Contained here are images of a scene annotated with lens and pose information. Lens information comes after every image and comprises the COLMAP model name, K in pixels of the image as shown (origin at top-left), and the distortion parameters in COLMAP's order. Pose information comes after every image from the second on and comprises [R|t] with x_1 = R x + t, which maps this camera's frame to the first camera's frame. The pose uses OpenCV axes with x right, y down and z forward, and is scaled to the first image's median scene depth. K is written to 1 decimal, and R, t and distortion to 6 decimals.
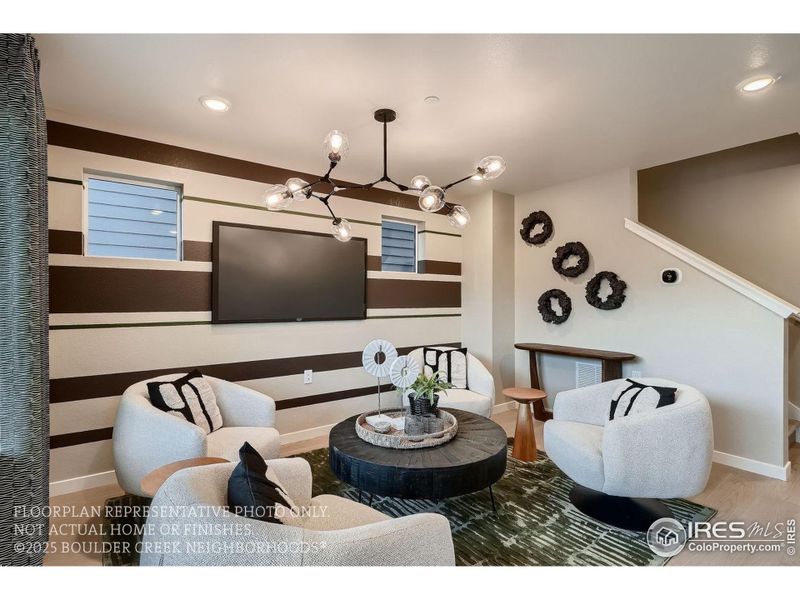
lens RADIAL K [[388.3, 0, 405.7], [0, 388.3, 298.5], [0, 0, 1]] dist [0.006254, -0.000047]
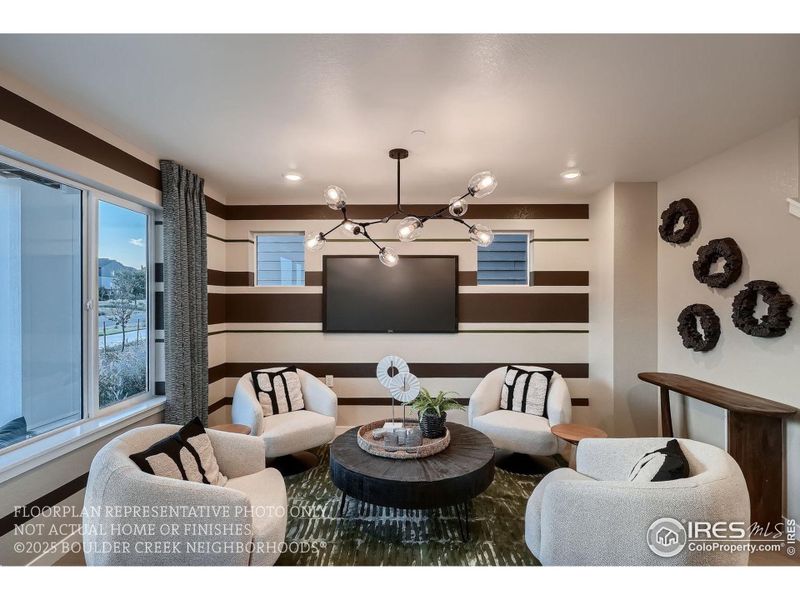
lens RADIAL K [[388.3, 0, 399.2], [0, 388.3, 300.9], [0, 0, 1]] dist [0.006254, -0.000047]
pose [[0.795067, -0.000760, -0.606521, 0.442386], [0.002982, 0.999992, 0.002656, -0.039049], [0.606514, -0.003920, 0.795063, 0.084186]]
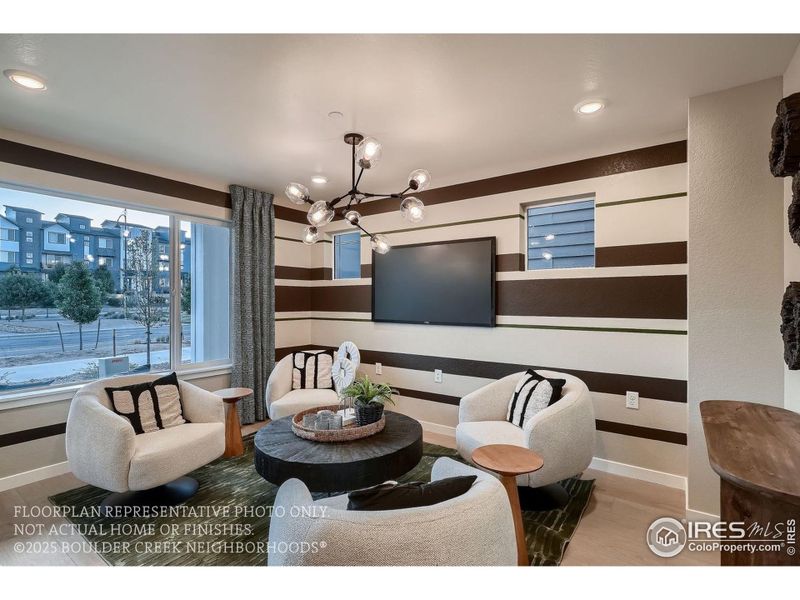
lens RADIAL K [[388.3, 0, 402.2], [0, 388.3, 302.3], [0, 0, 1]] dist [0.006254, -0.000047]
pose [[0.311330, -0.001562, -0.950301, 0.740028], [0.001595, 0.999998, -0.001121, -0.002881], [0.950301, -0.001166, 0.311332, 0.567700]]
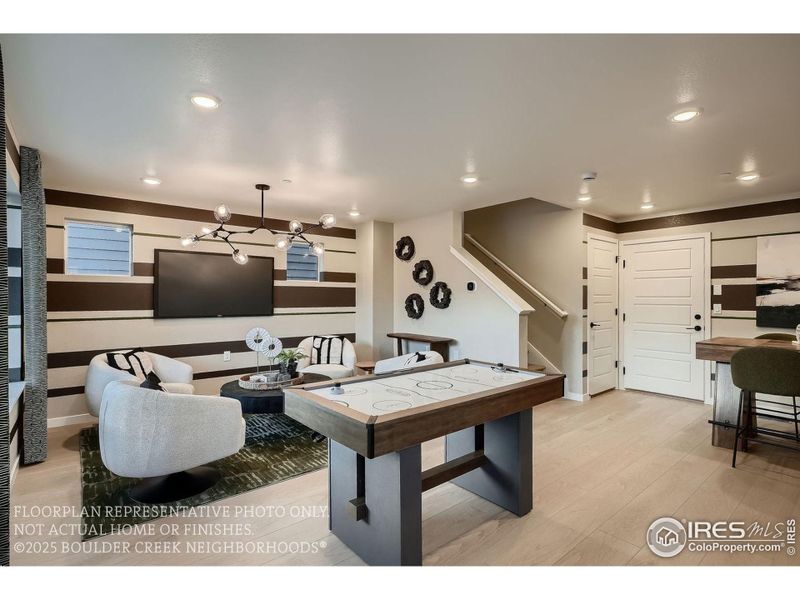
lens RADIAL K [[388.3, 0, 399.3], [0, 388.3, 296.0], [0, 0, 1]] dist [0.006254, -0.000047]
pose [[0.999010, 0.000580, 0.044482, 0.311072], [-0.000525, 0.999999, -0.001254, -0.016000], [-0.044483, 0.001229, 0.999009, -0.437834]]
